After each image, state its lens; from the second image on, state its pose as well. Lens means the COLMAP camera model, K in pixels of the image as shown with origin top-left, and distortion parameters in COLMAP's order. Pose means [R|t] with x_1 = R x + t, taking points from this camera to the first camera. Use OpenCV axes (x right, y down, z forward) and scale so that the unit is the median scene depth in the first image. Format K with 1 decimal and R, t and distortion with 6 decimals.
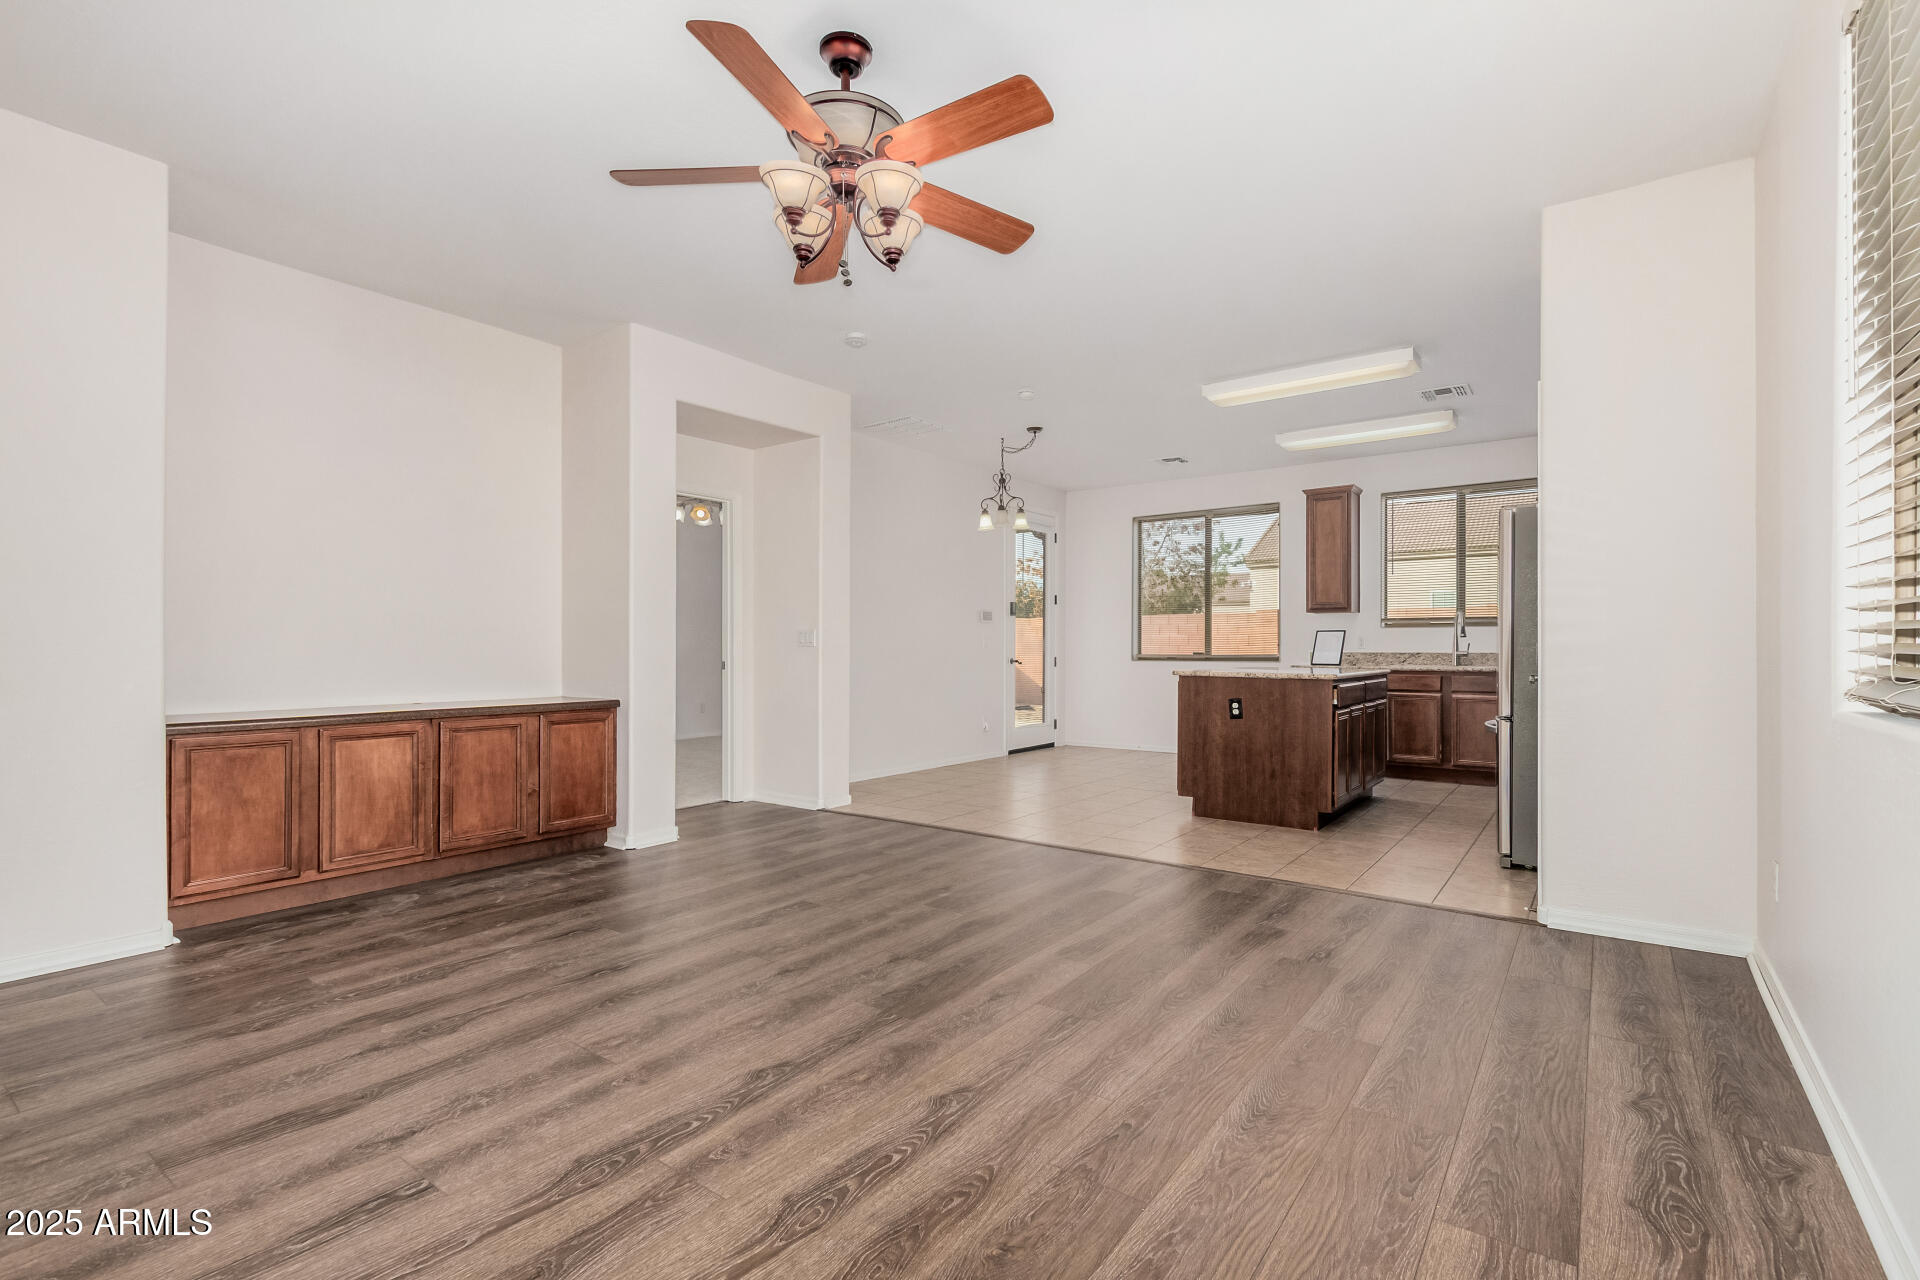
lens RADIAL K [[879.4, 0, 966.7], [0, 879.4, 646.6], [0, 0, 1]] dist [0.002344, -0.001193]
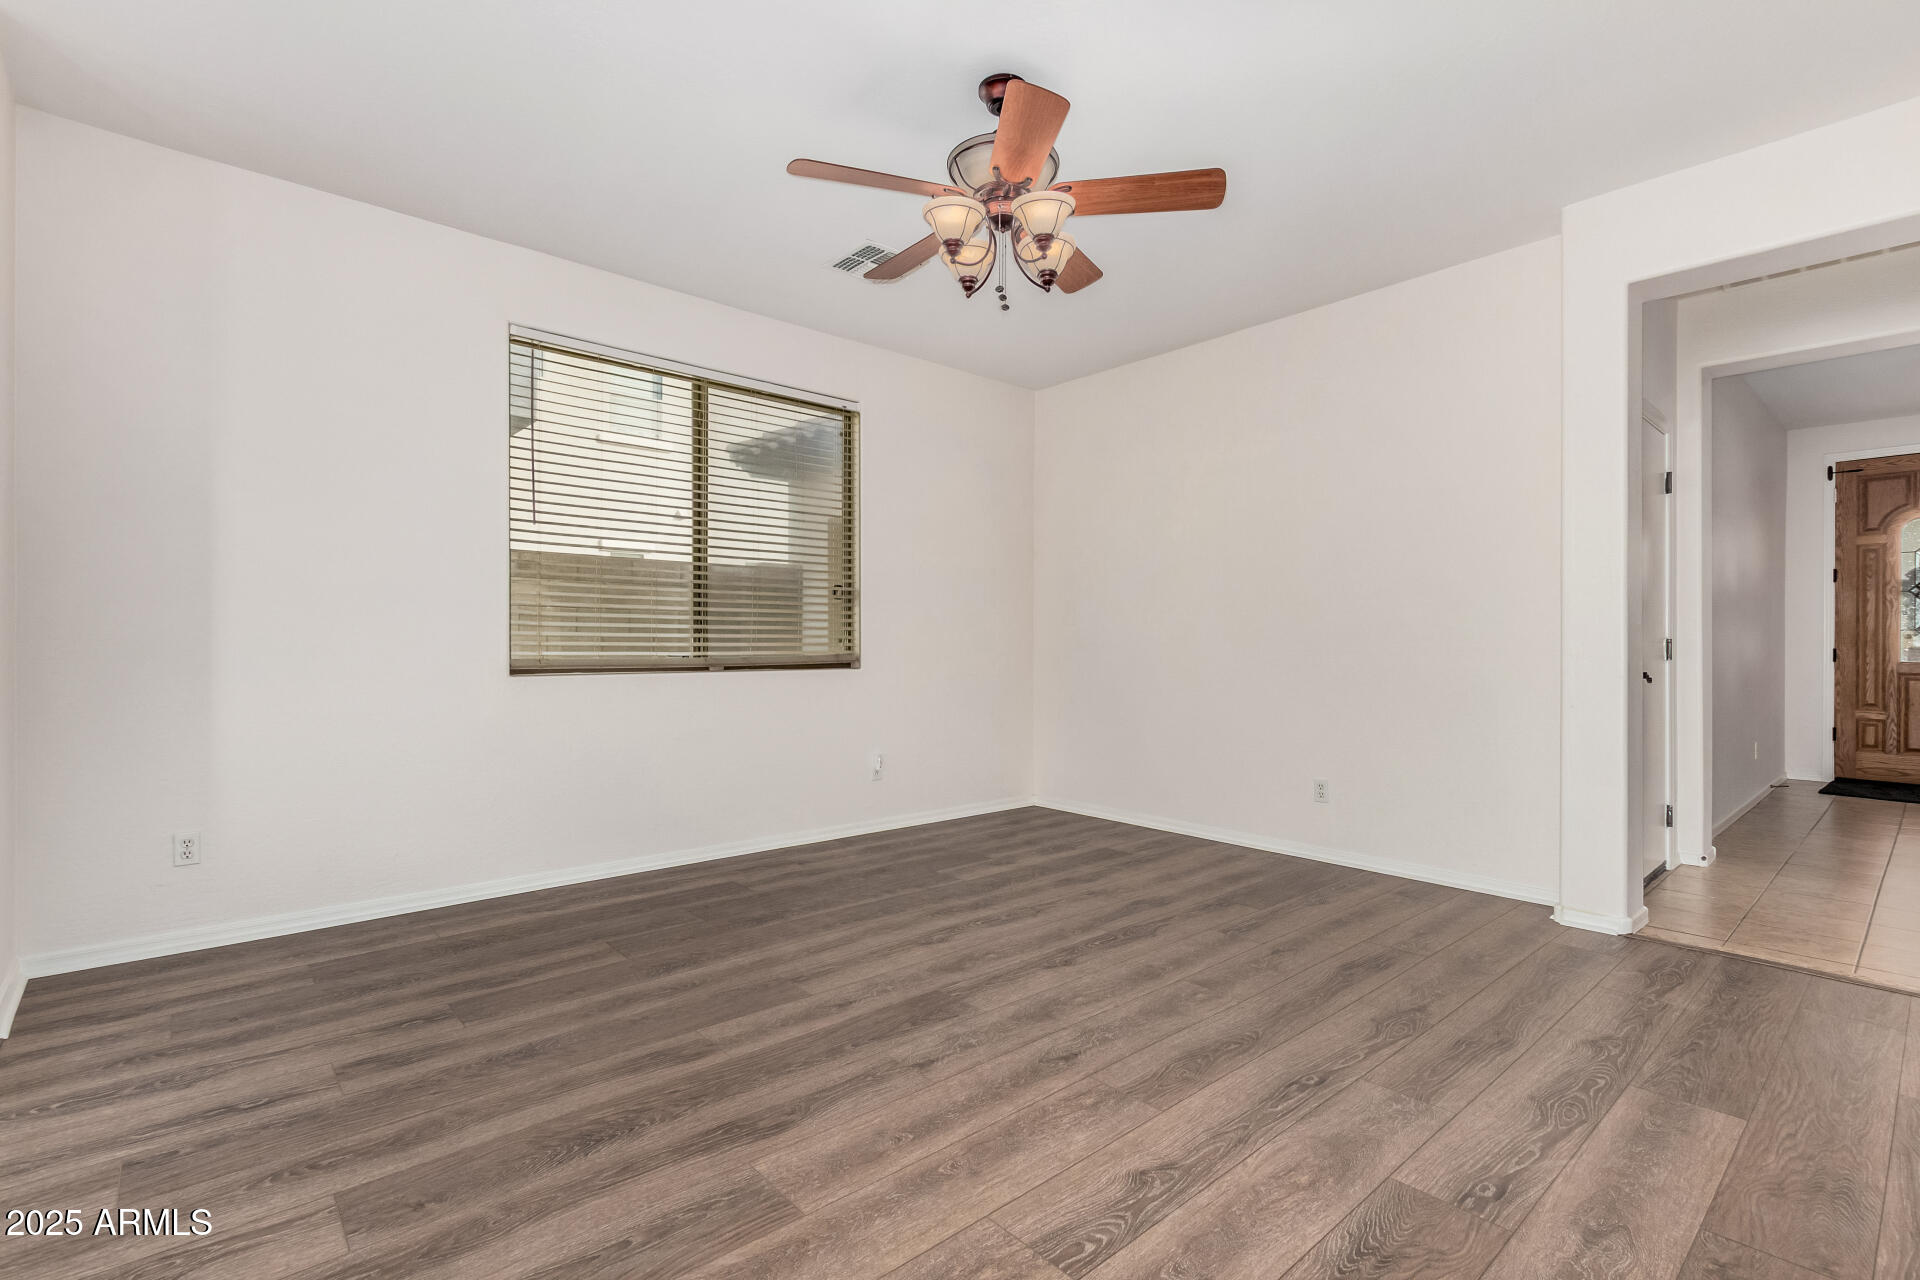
lens RADIAL K [[879.4, 0, 966.7], [0, 879.4, 646.6], [0, 0, 1]] dist [0.002344, -0.001193]
pose [[-0.977516, -0.004843, 0.210807, -0.309967], [-0.004329, 0.999986, 0.002896, -0.001701], [-0.210818, 0.001918, -0.977523, 1.970110]]
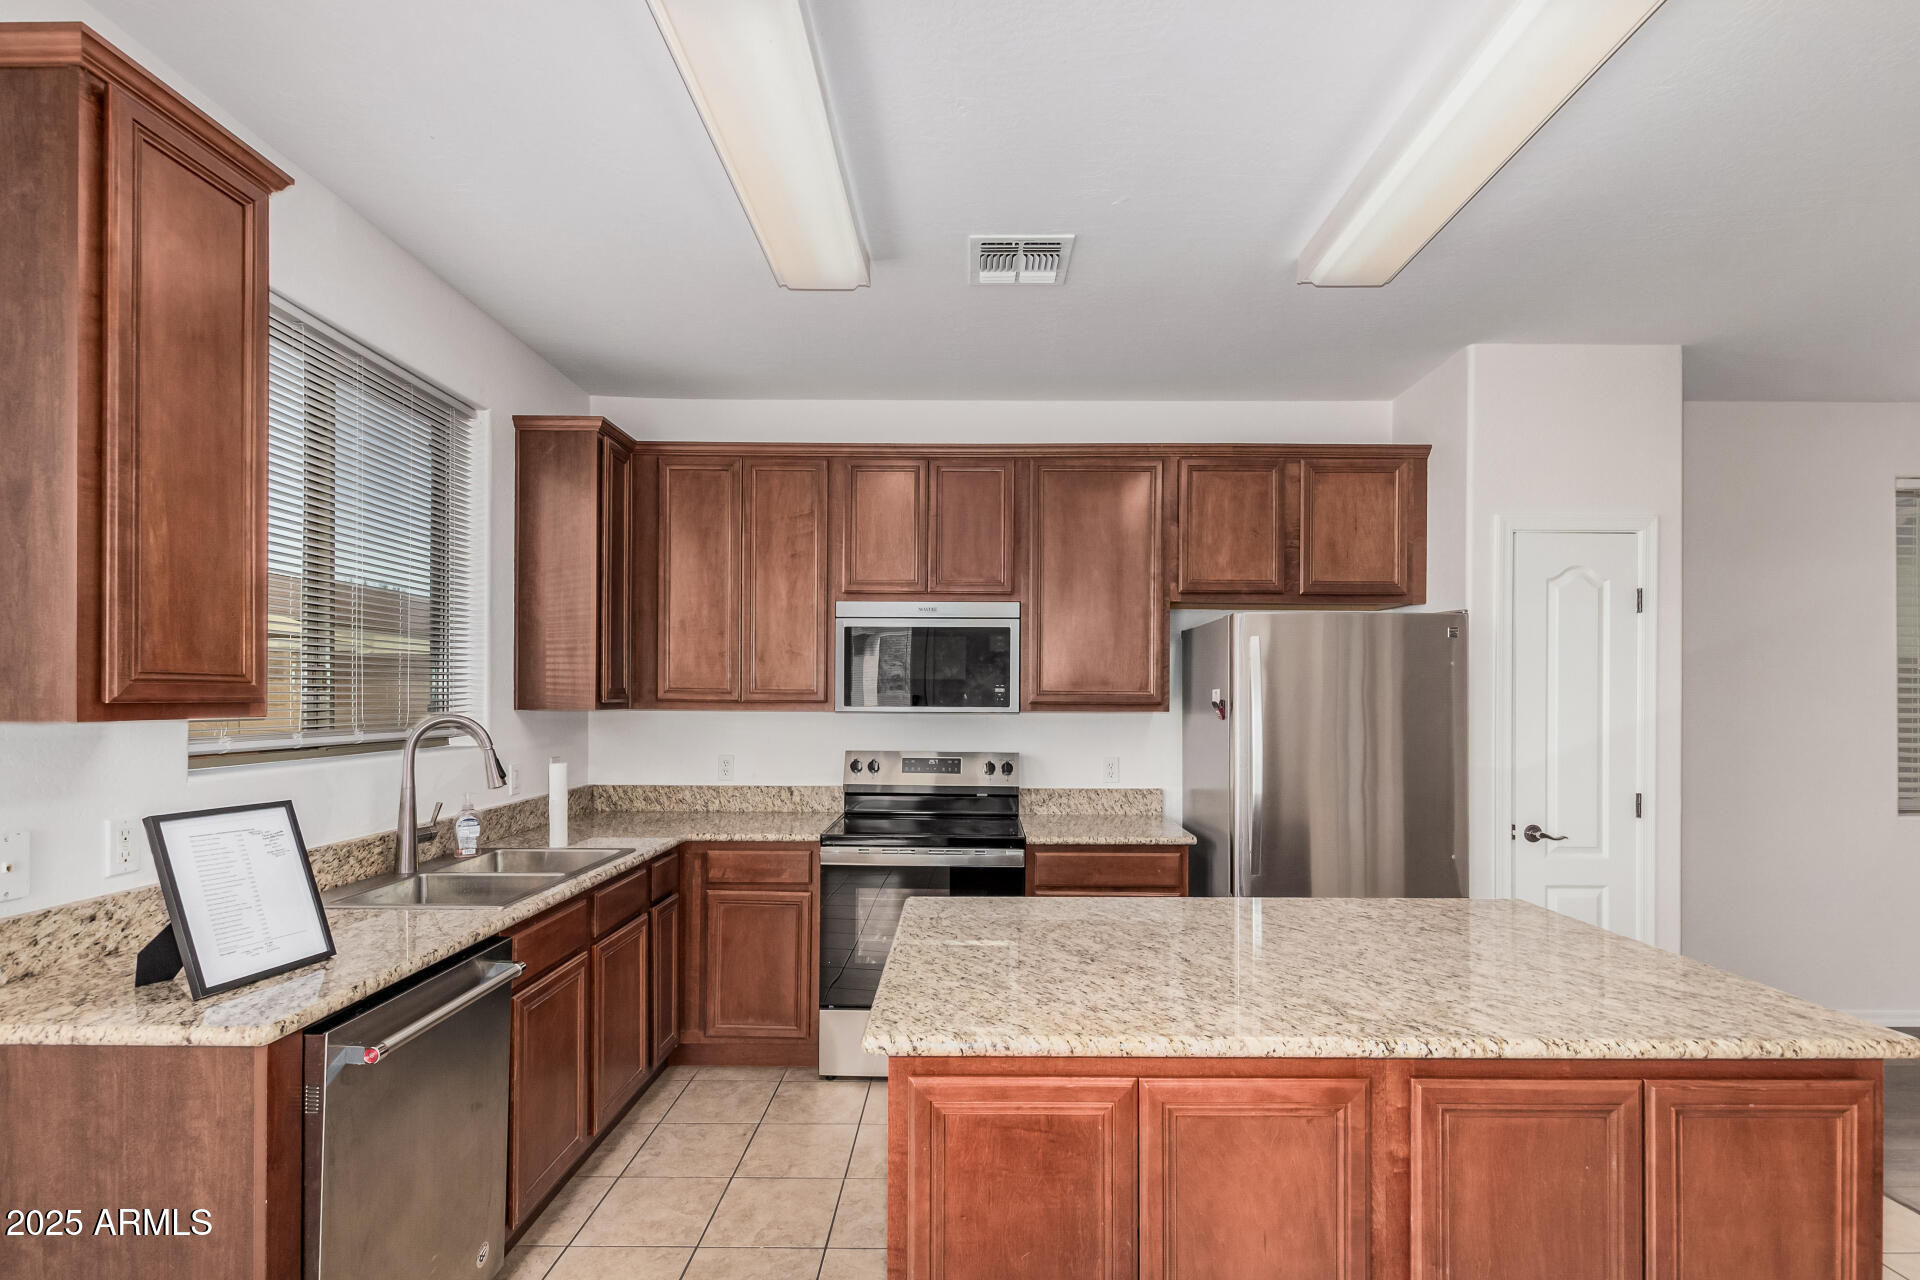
lens RADIAL K [[877.1, 0, 964.3], [0, 877.1, 712.1], [0, 0, 1]] dist [0.000982, 0.000086]
pose [[-0.579811, -0.008774, 0.814704, 0.430158], [-0.005533, 0.999961, 0.006832, -0.125289], [-0.814732, -0.000546, -0.579837, 2.887455]]
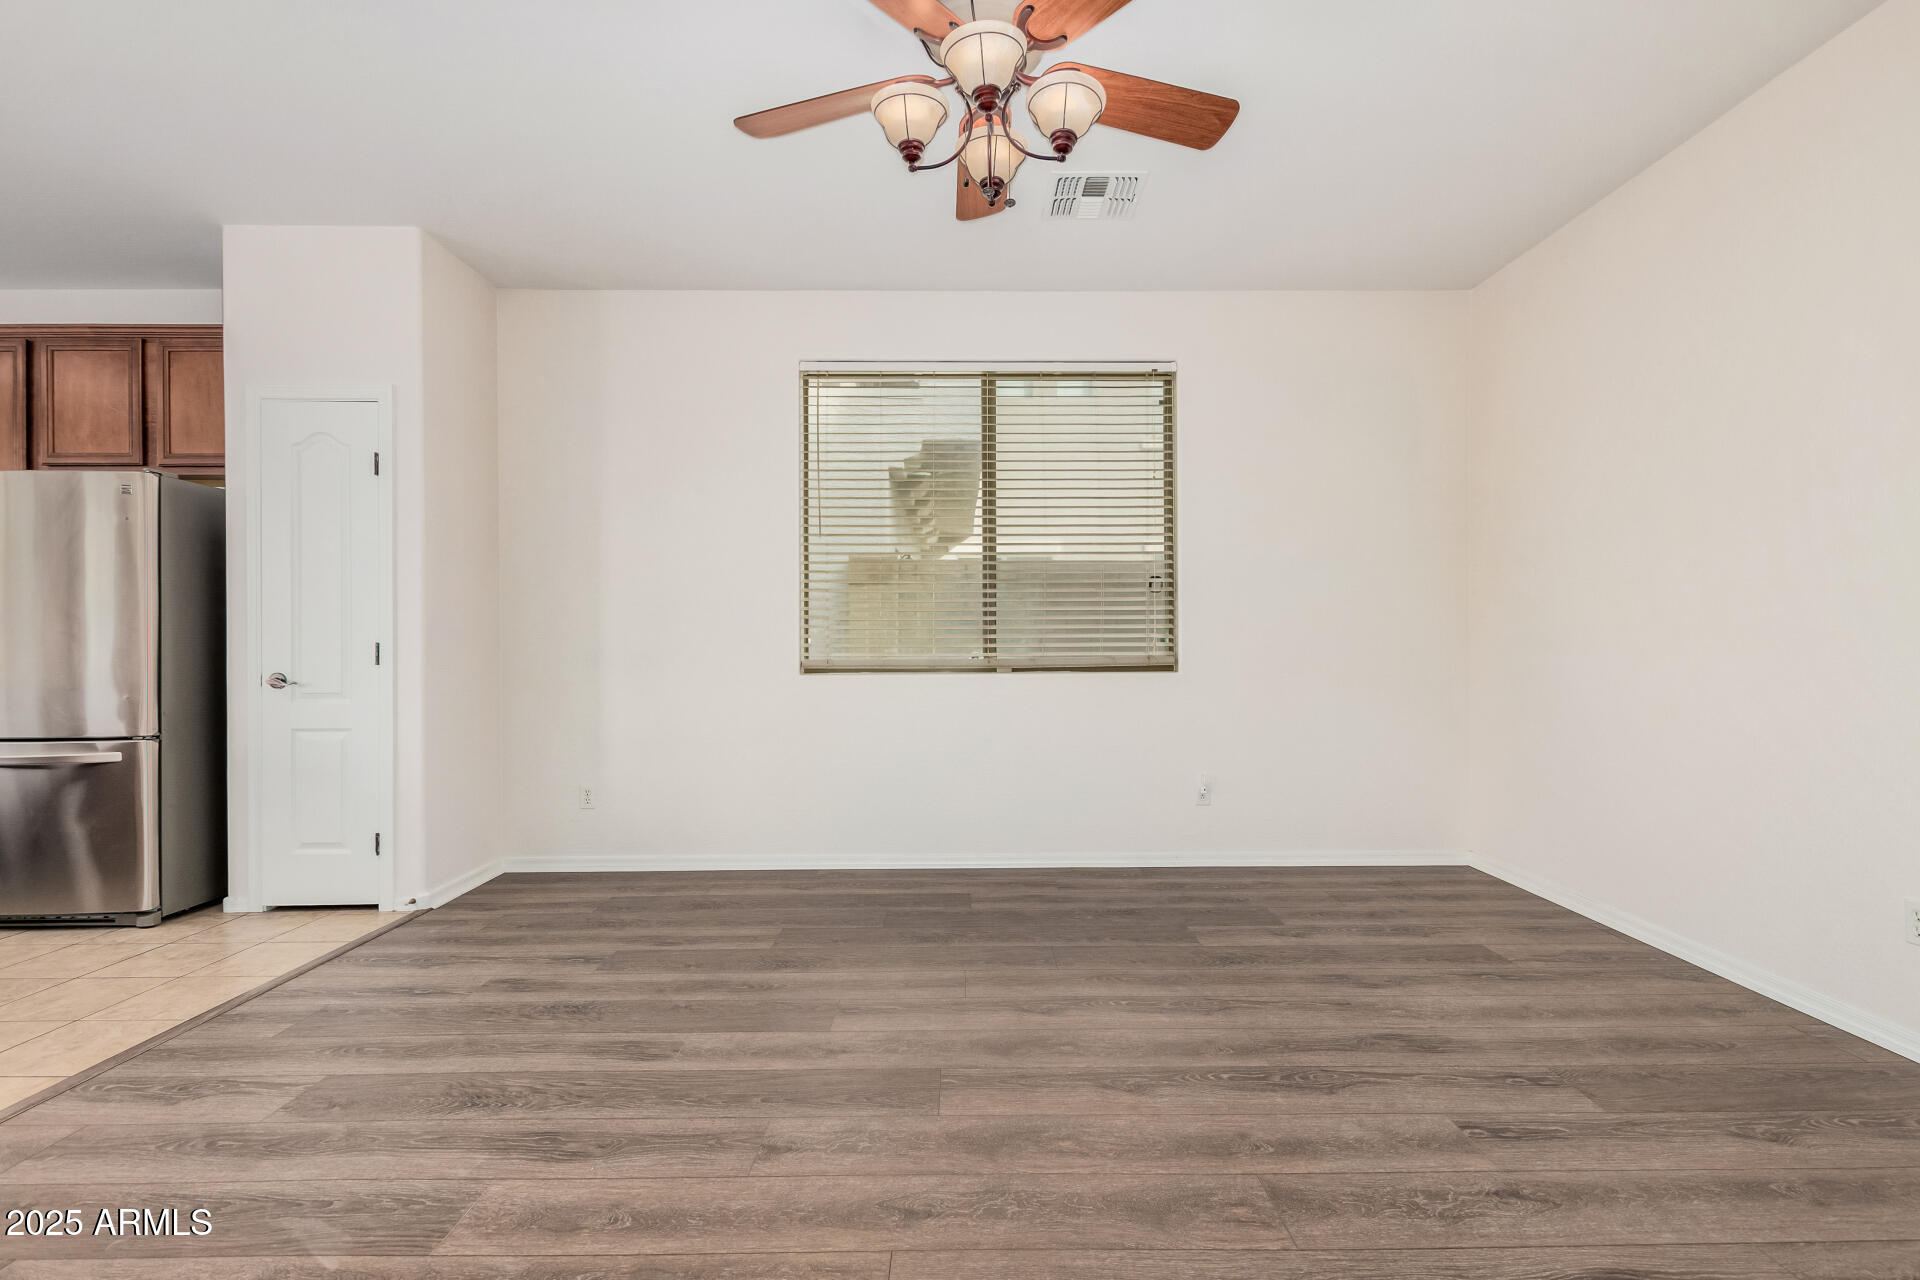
lens RADIAL K [[879.4, 0, 966.7], [0, 879.4, 646.6], [0, 0, 1]] dist [0.002344, -0.001193]
pose [[-0.598400, -0.000762, 0.801197, -0.752541], [0.002901, 0.999991, 0.003118, -0.001459], [-0.801192, 0.004190, -0.598393, 1.444947]]
